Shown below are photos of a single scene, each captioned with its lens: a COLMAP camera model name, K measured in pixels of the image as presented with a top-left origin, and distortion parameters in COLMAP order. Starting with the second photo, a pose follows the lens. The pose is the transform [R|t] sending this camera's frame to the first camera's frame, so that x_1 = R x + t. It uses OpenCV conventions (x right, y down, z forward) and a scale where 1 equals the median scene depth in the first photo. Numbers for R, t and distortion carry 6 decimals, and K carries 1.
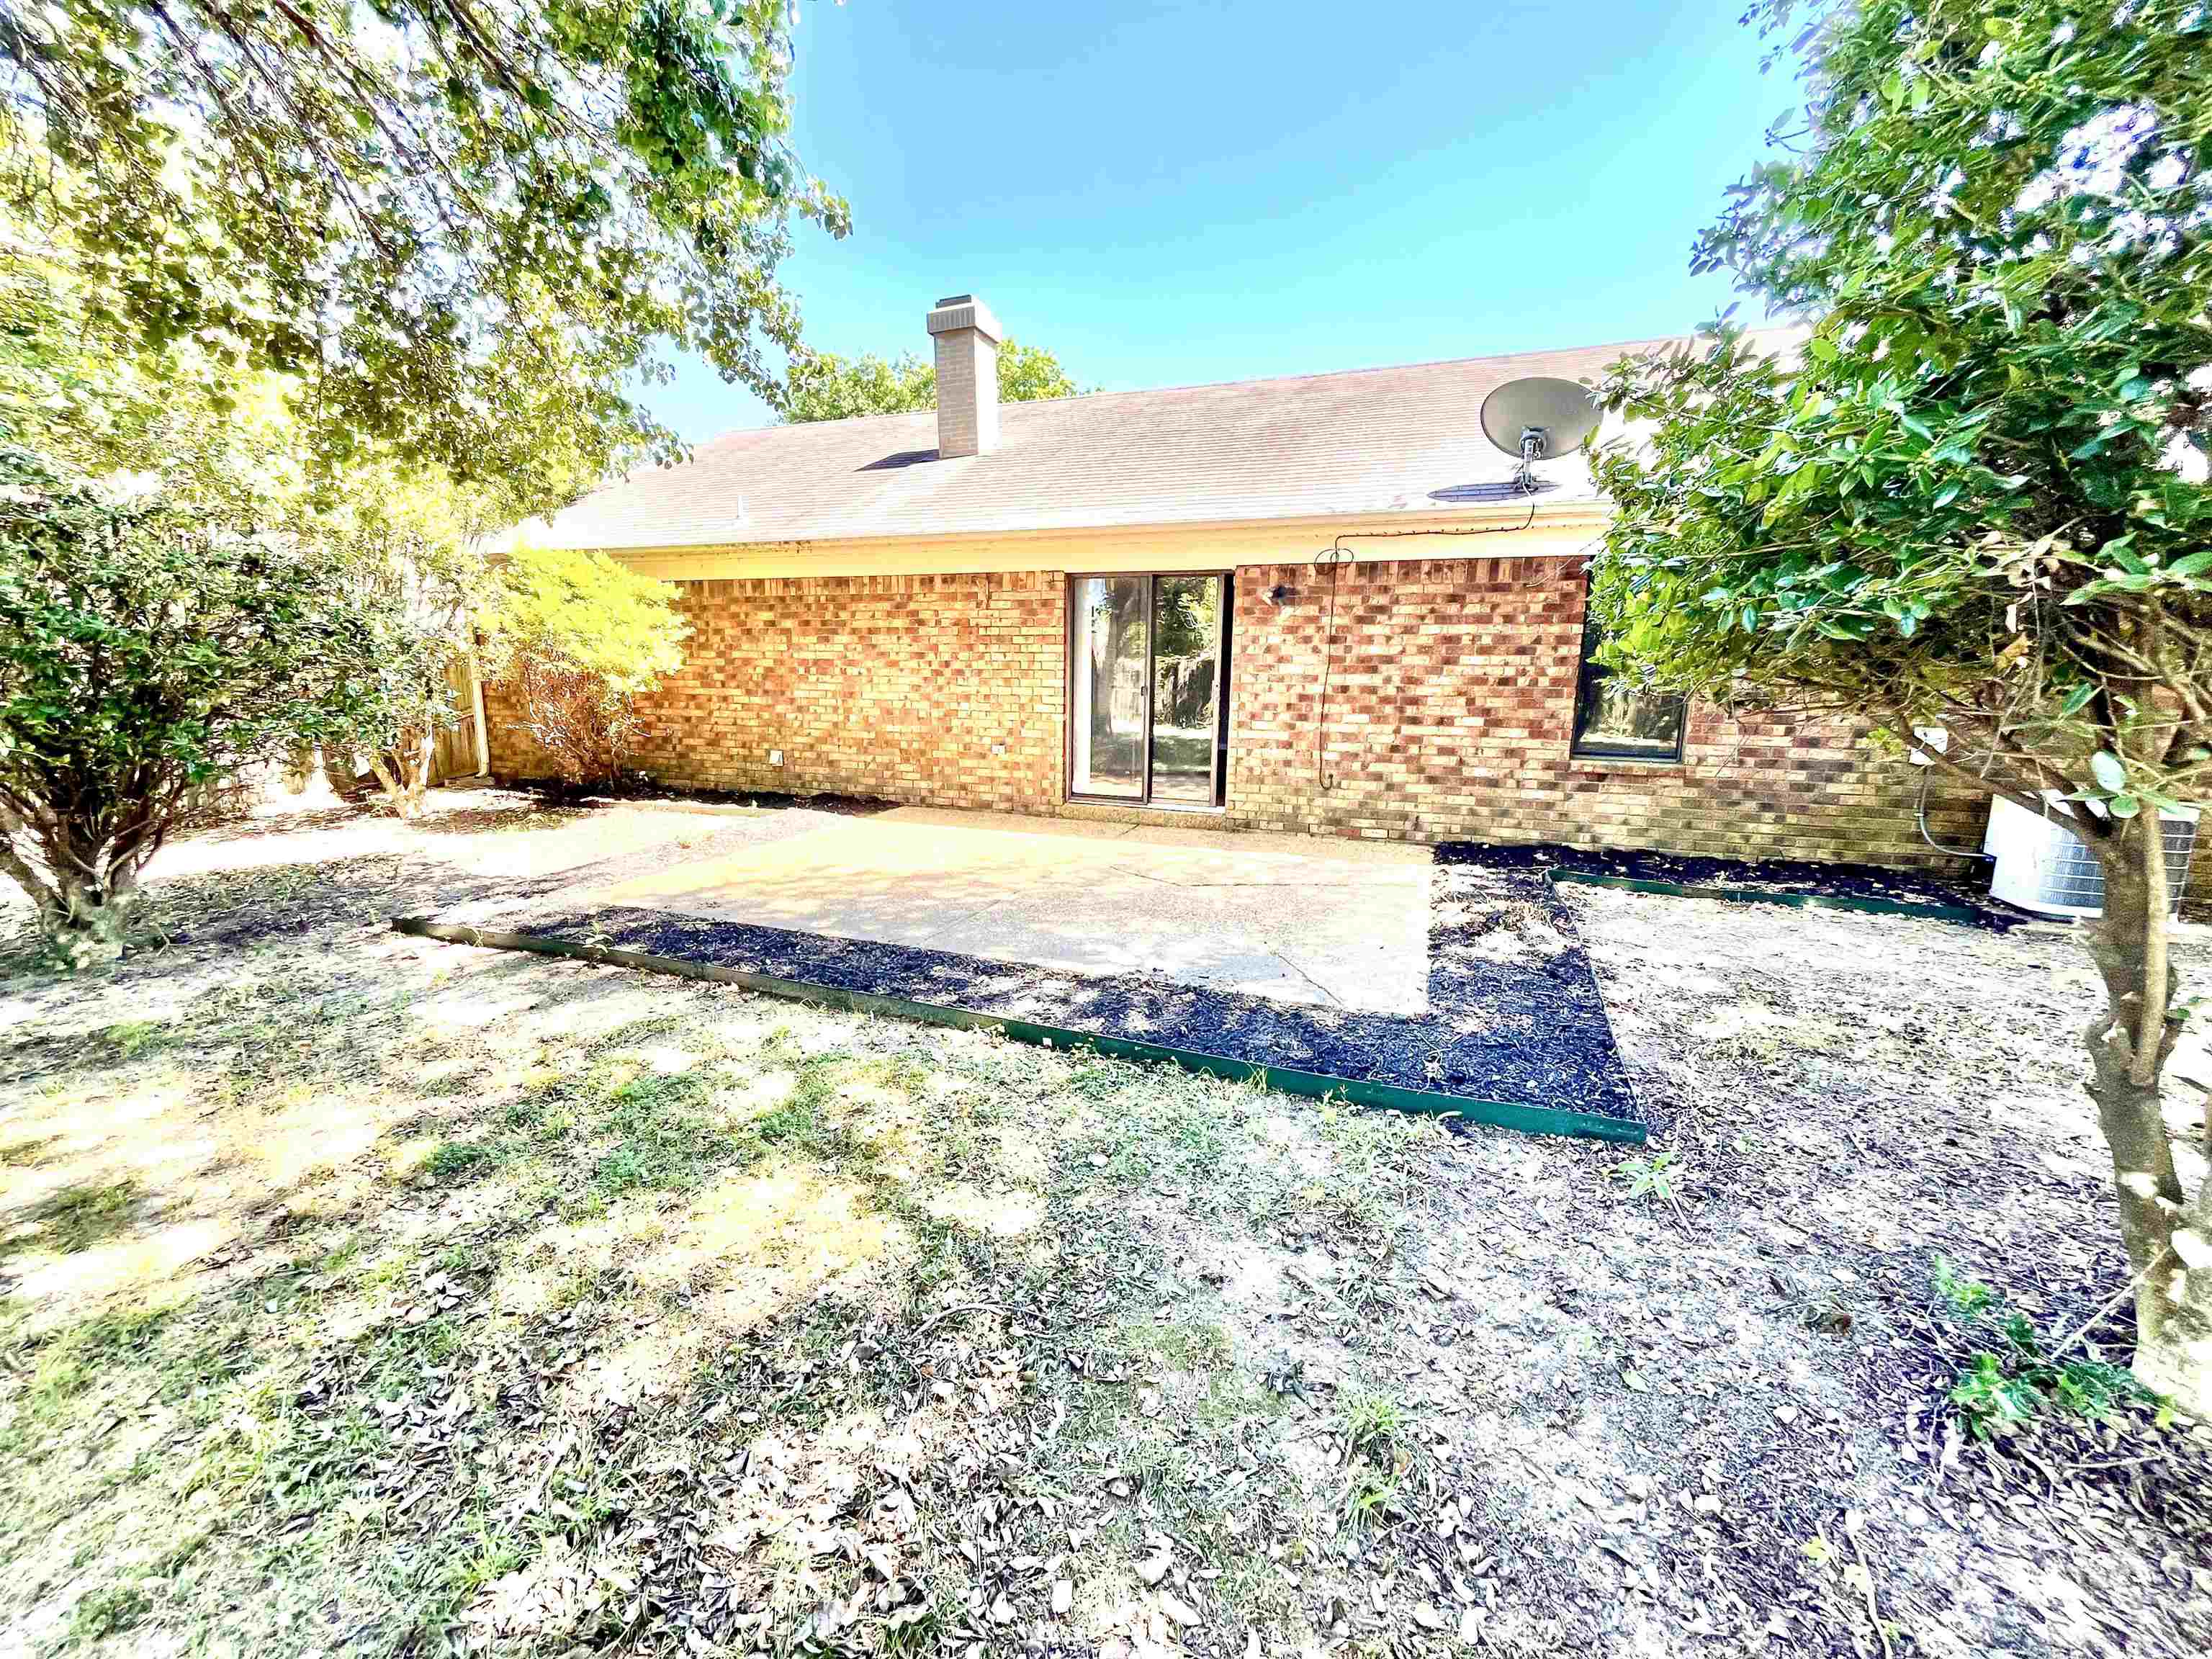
lens RADIAL K [[901.7, 0, 1107.5], [0, 901.7, 813.2], [0, 0, 1]] dist [-0.003419, -0.000015]
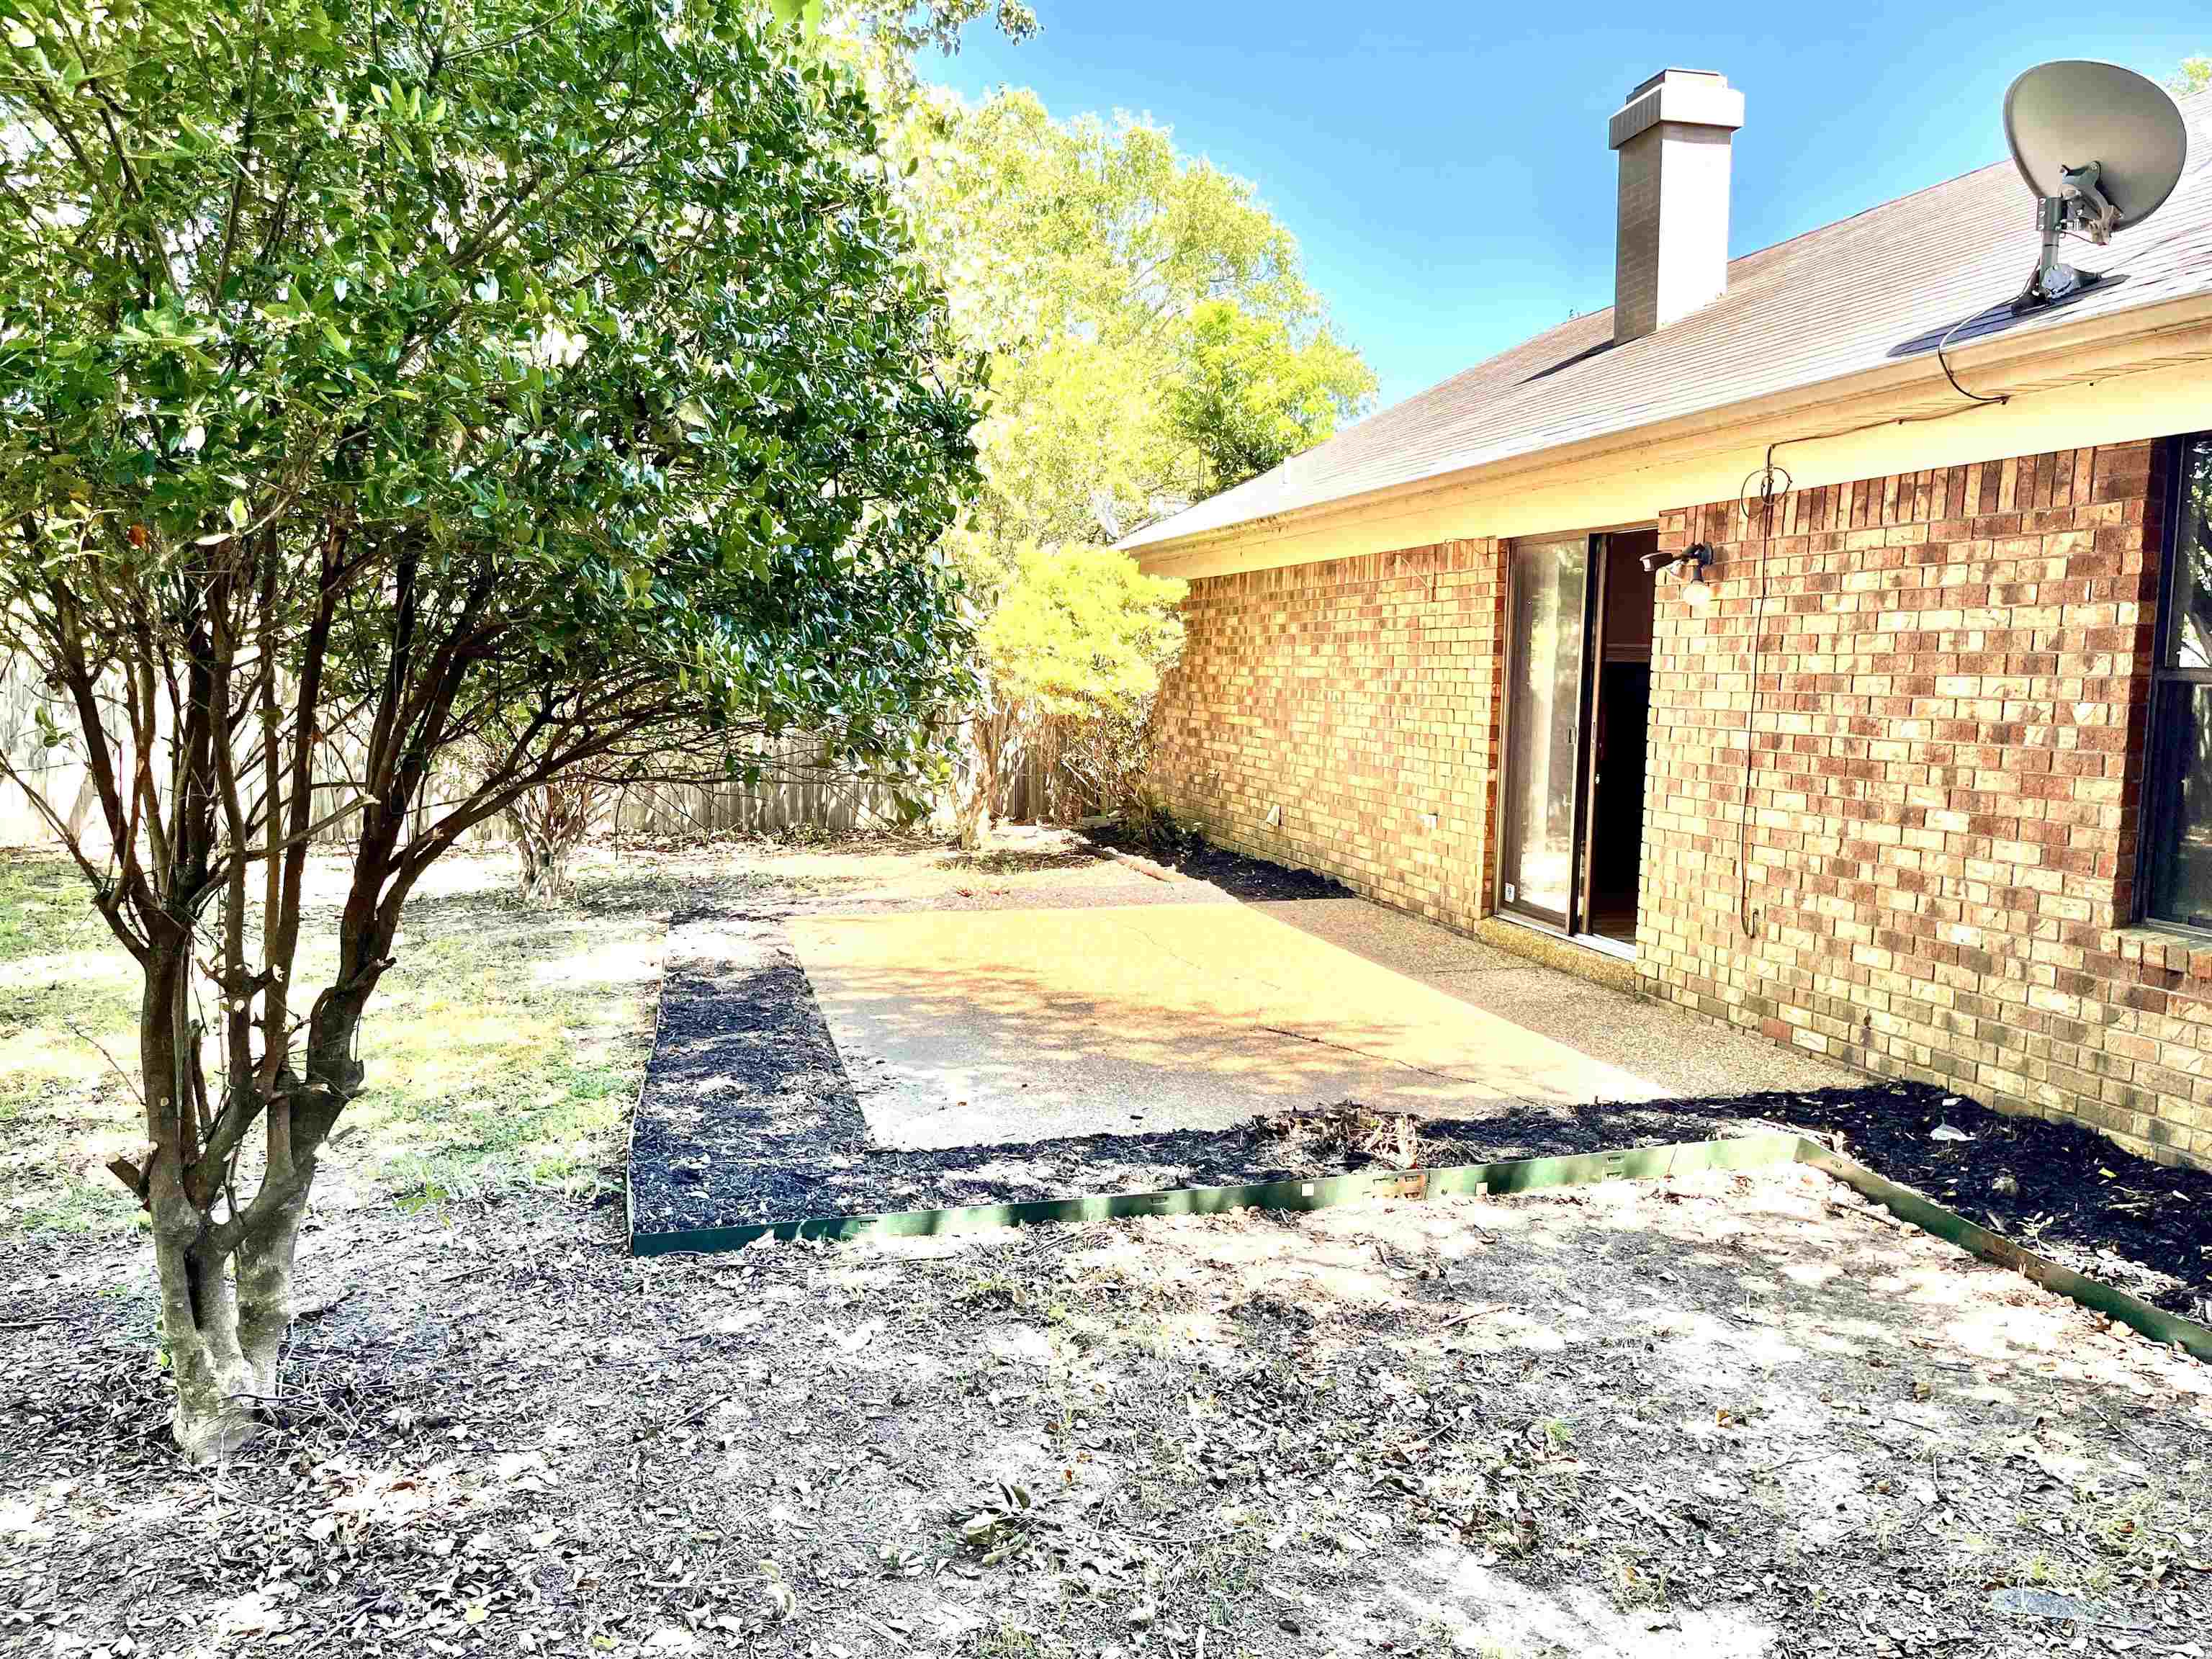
lens RADIAL K [[1674.4, 0, 1107.5], [0, 1674.4, 837.9], [0, 0, 1]] dist [0.007050, 0.000248]
pose [[0.578089, 0.082474, -0.811795, 0.840677], [-0.141474, 0.989942, -0.000173, -0.033251], [0.803616, 0.114947, 0.583942, 0.170665]]
